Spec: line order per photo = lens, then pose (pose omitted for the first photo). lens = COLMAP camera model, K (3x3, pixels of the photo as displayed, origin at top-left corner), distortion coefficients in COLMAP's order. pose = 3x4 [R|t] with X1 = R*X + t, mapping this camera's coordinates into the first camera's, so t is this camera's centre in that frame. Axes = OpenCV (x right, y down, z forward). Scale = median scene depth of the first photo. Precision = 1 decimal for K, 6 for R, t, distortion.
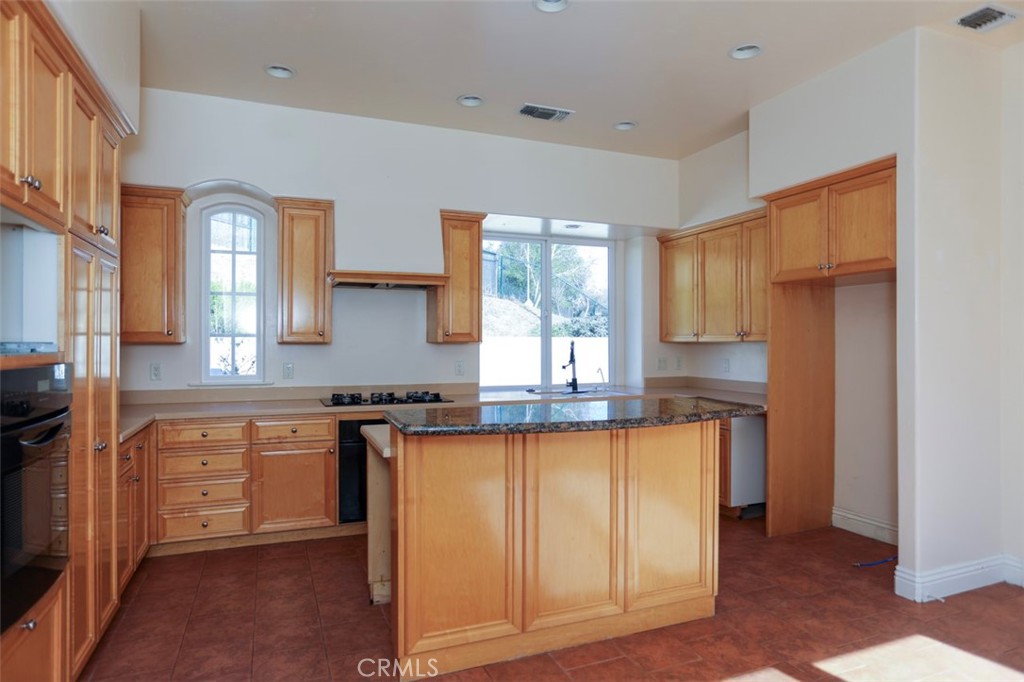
lens RADIAL K [[580.7, 0, 513.6], [0, 580.7, 342.6], [0, 0, 1]] dist [-0.003849, 0.004208]
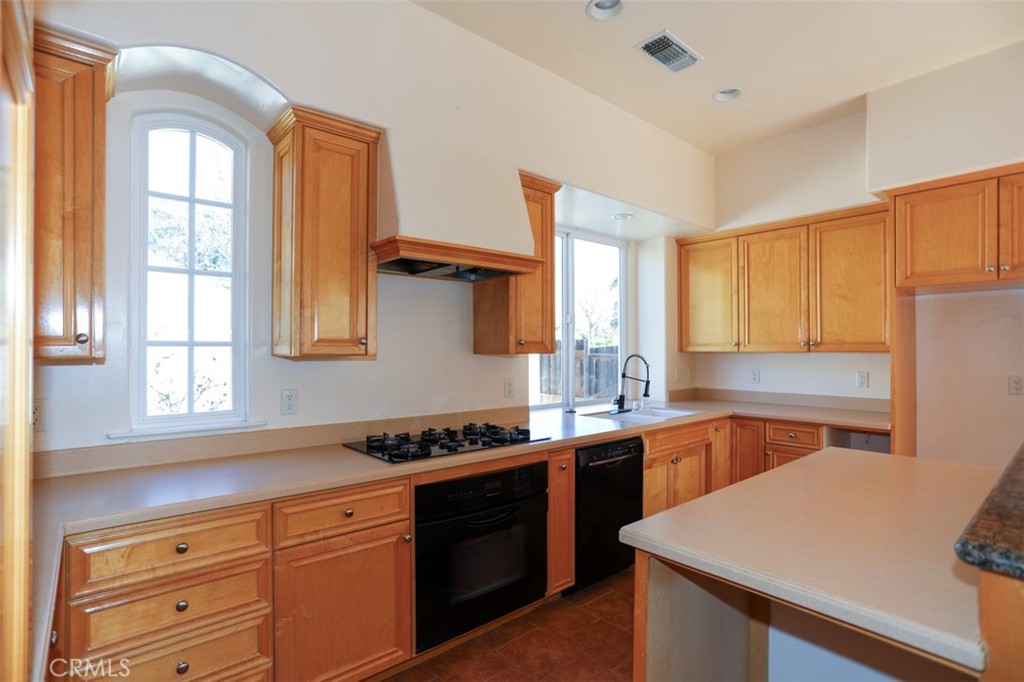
lens RADIAL K [[500.7, 0, 514.4], [0, 500.7, 343.9], [0, 0, 1]] dist [-0.020785, 0.006111]
pose [[0.948577, 0.003485, 0.316527, -0.329909], [0.000394, 0.999926, -0.012190, -0.005394], [-0.316545, 0.011688, 0.948505, 0.425603]]
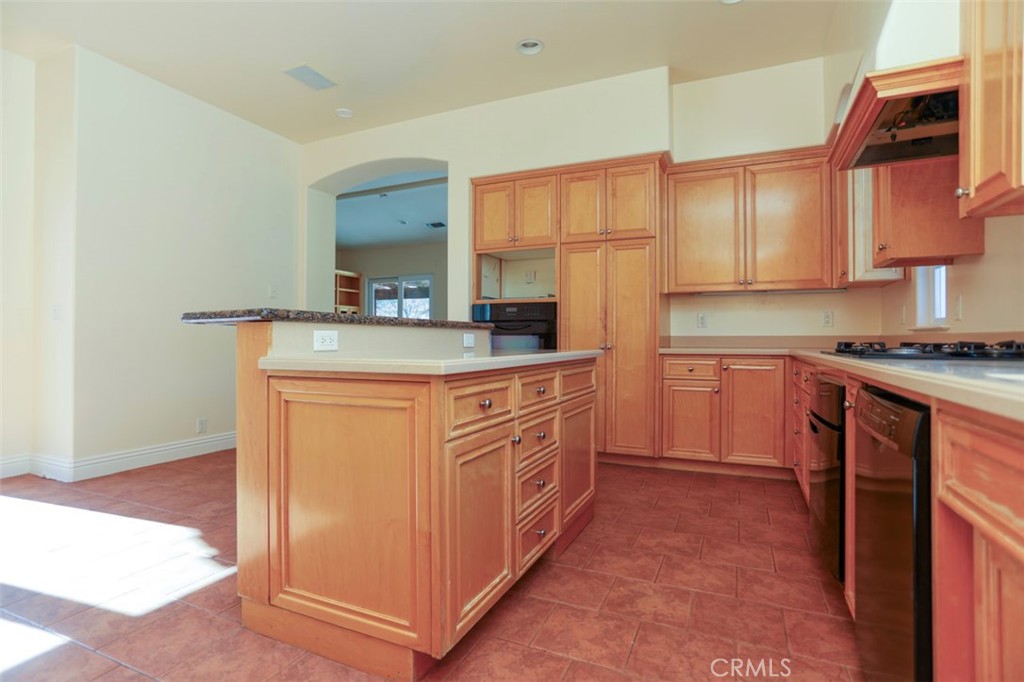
lens RADIAL K [[500.7, 0, 513.7], [0, 500.7, 340.1], [0, 0, 1]] dist [-0.020785, 0.006111]
pose [[-0.725693, 0.001373, -0.688017, 0.362887], [0.001895, 0.999998, -0.000002, 0.091620], [0.688016, -0.001305, -0.725695, 1.160031]]
